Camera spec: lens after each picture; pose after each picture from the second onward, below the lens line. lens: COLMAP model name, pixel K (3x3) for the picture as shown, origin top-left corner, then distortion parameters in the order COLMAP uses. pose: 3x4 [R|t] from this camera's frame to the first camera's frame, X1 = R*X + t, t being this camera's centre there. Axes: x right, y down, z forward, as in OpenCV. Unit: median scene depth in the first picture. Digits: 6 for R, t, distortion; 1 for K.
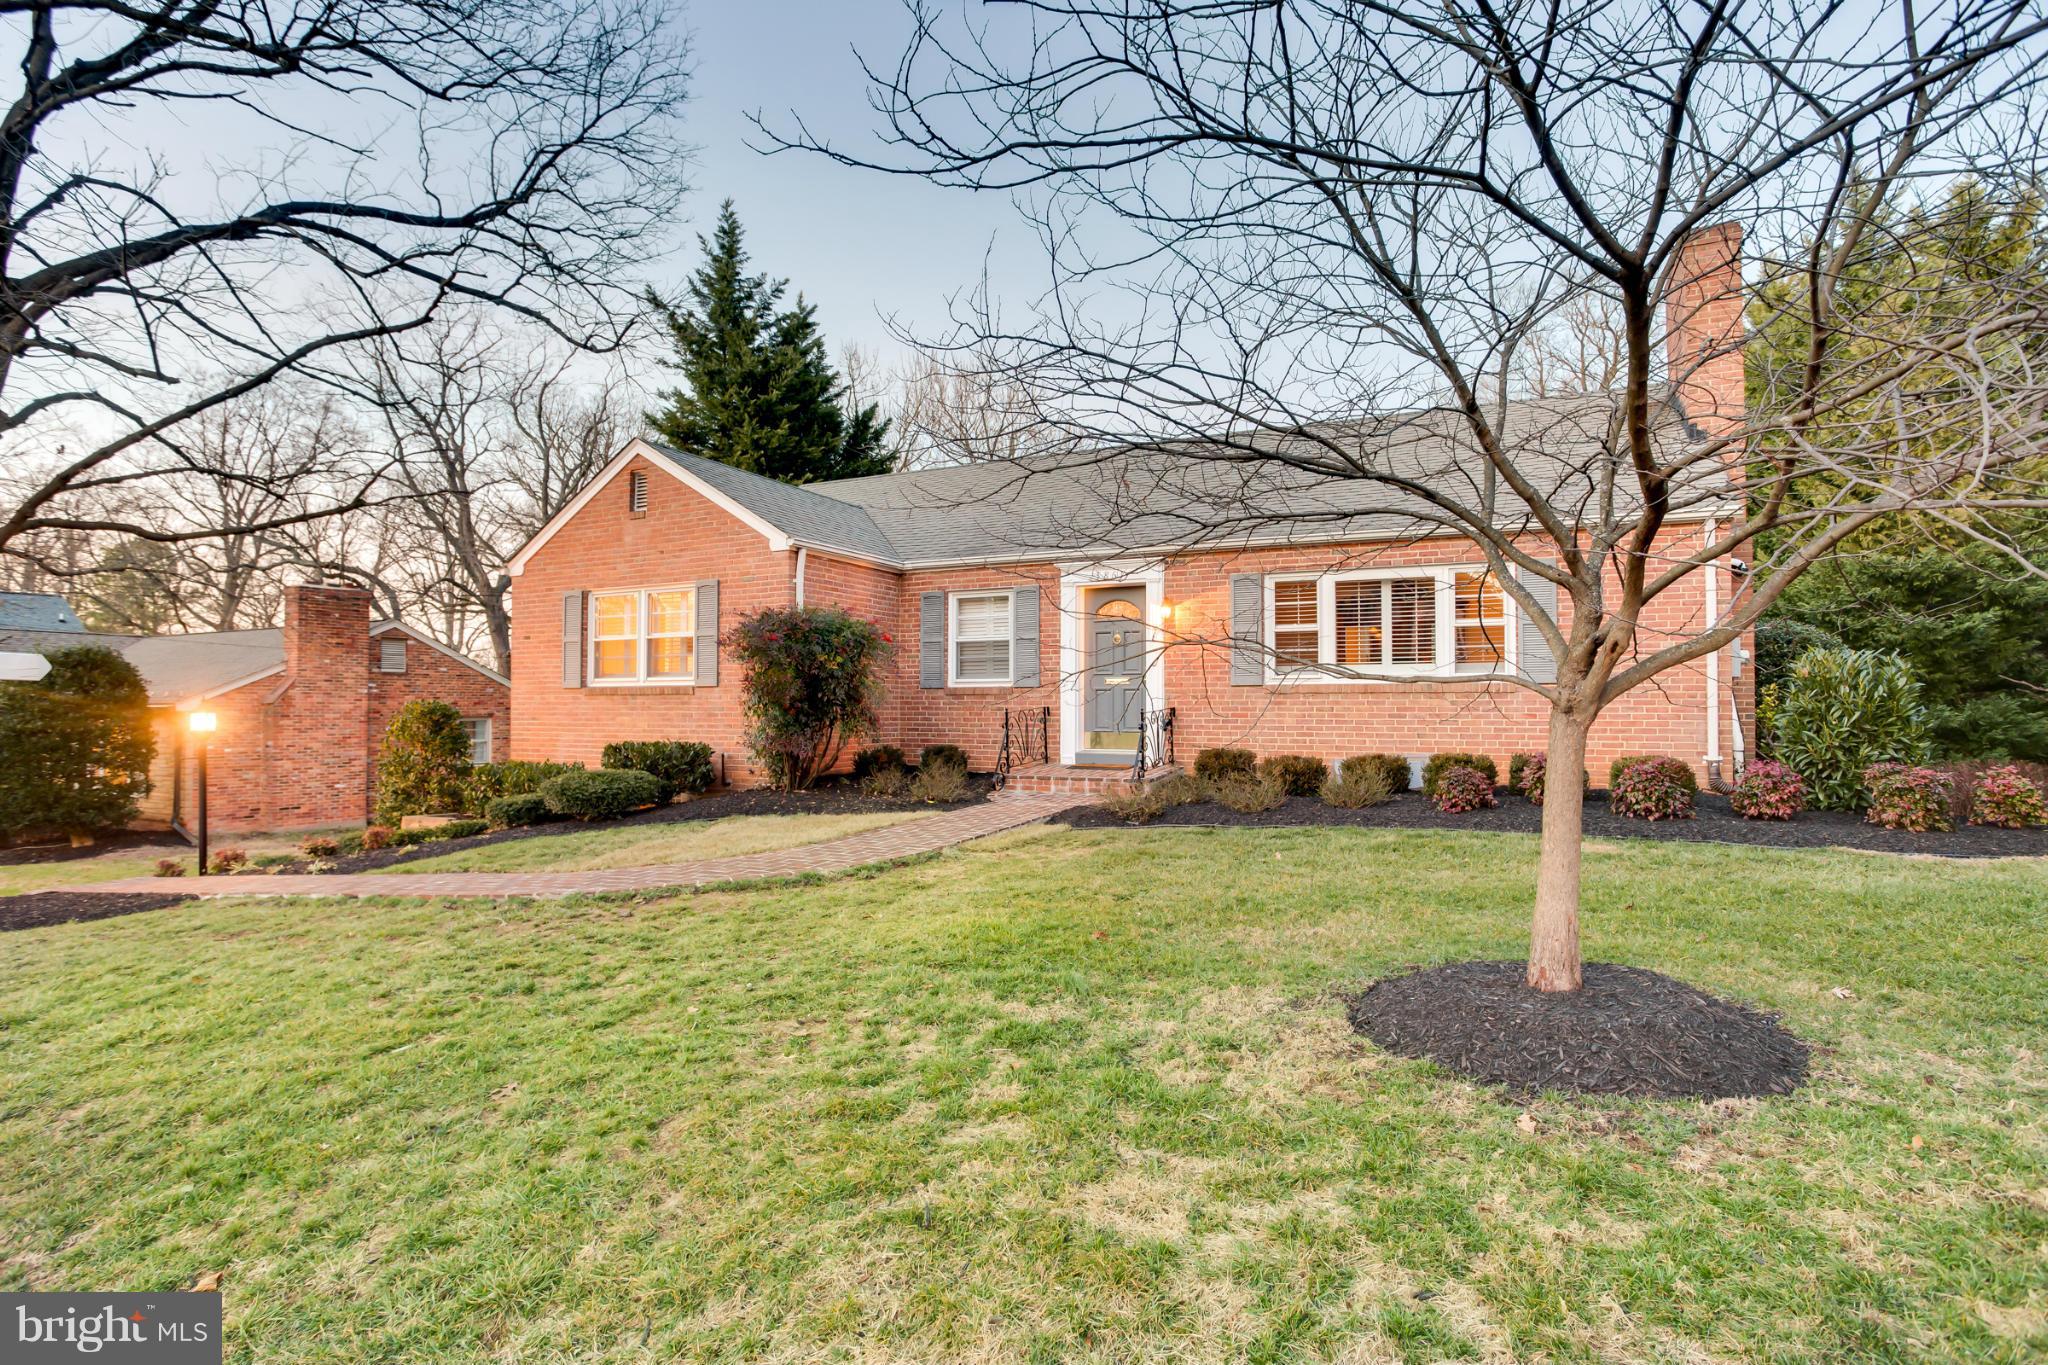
lens RADIAL K [[989.3, 0, 1023.9], [0, 989.3, 675.8], [0, 0, 1]] dist [-0.031891, 0.006047]
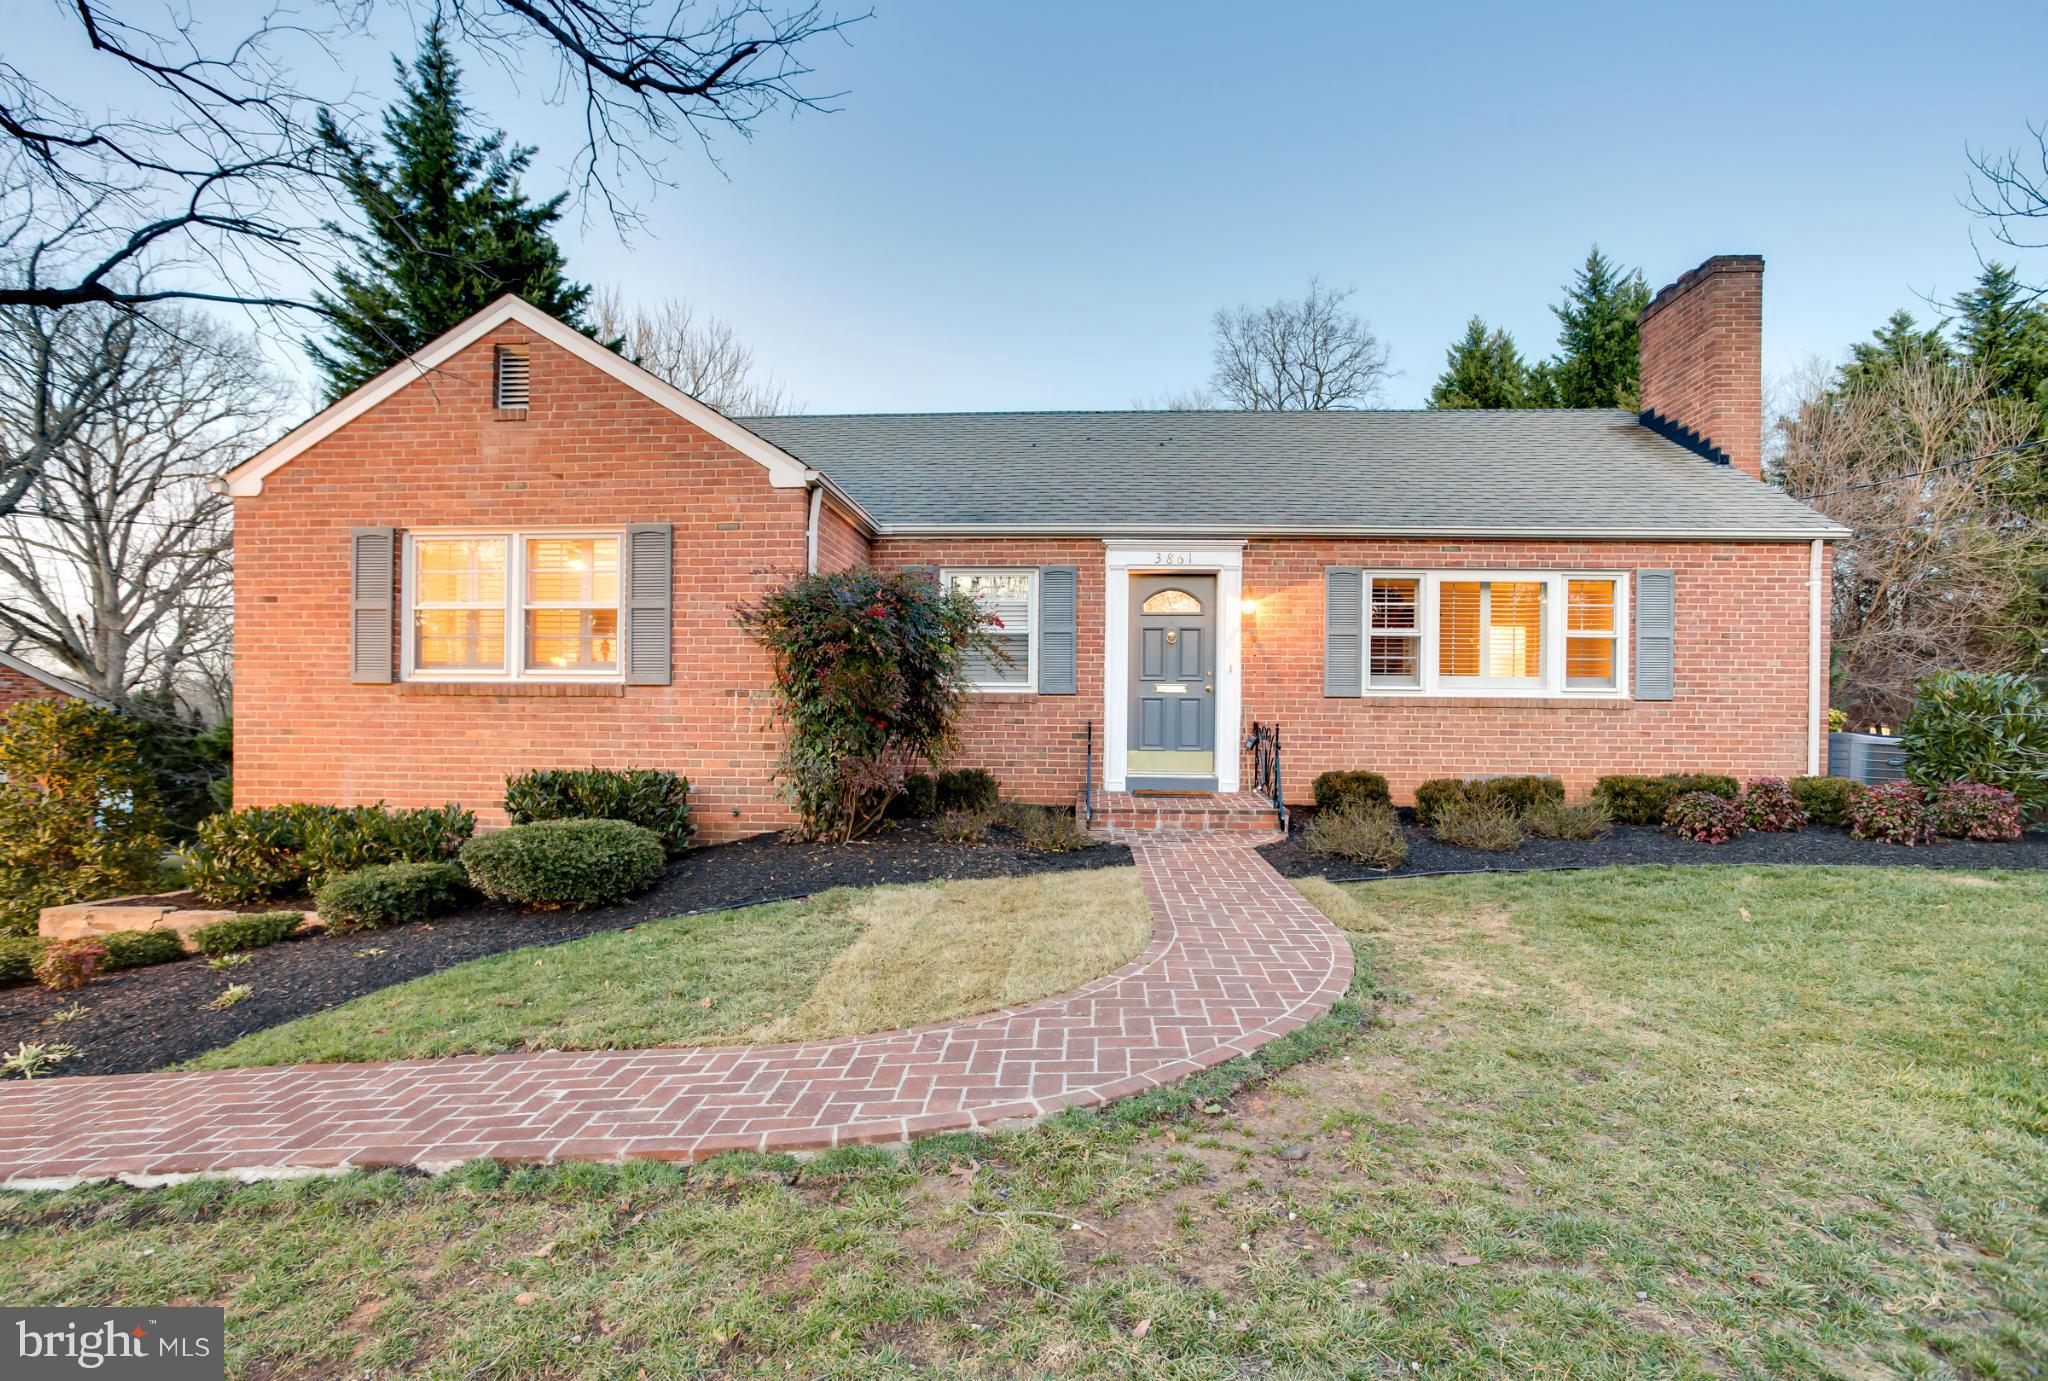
lens RADIAL K [[992.6, 0, 1024.6], [0, 992.6, 704.6], [0, 0, 1]] dist [-0.018924, 0.002563]
pose [[0.923493, 0.012978, 0.383396, -0.330845], [-0.020254, 0.999683, 0.014948, 0.008346], [-0.383080, -0.021569, 0.923463, 0.282282]]
